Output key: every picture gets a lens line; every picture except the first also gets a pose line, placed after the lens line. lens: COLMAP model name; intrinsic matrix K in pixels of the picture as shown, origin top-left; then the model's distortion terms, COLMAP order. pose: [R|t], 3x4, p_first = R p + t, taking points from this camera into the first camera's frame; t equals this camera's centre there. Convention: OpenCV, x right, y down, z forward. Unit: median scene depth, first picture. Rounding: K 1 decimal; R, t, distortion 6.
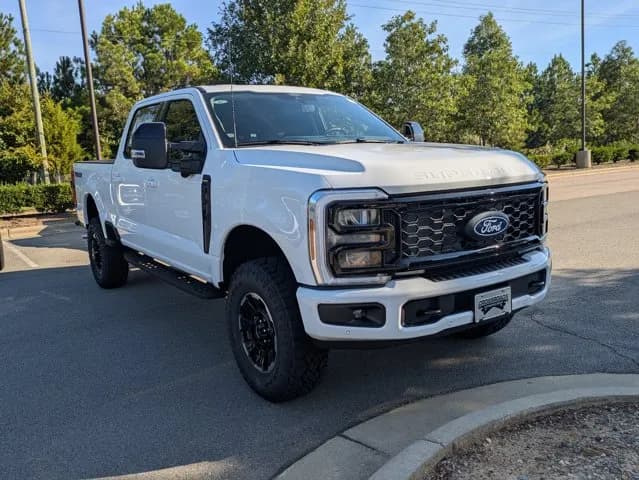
lens RADIAL K [[582.8, 0, 319.5], [0, 582.8, 240.0], [0, 0, 1]] dist [-0.004873, -0.004138]
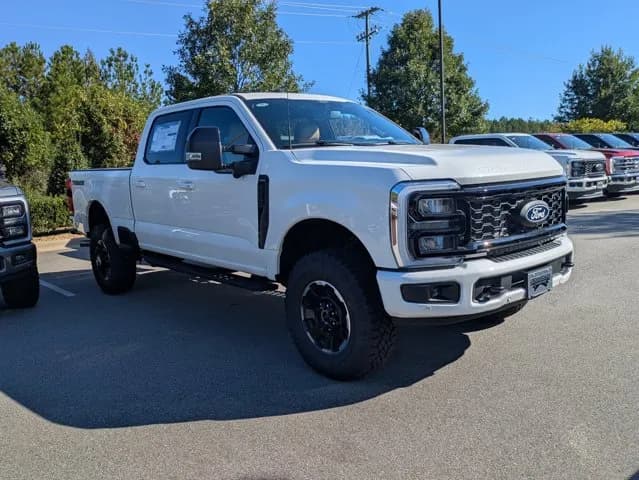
lens RADIAL K [[582.8, 0, 319.5], [0, 582.8, 240.0], [0, 0, 1]] dist [-0.004873, -0.004138]
pose [[0.993883, -0.025431, 0.107470, -0.248518], [0.027681, 0.999427, -0.019502, 0.037797], [-0.106913, 0.022357, 0.994017, -0.086381]]
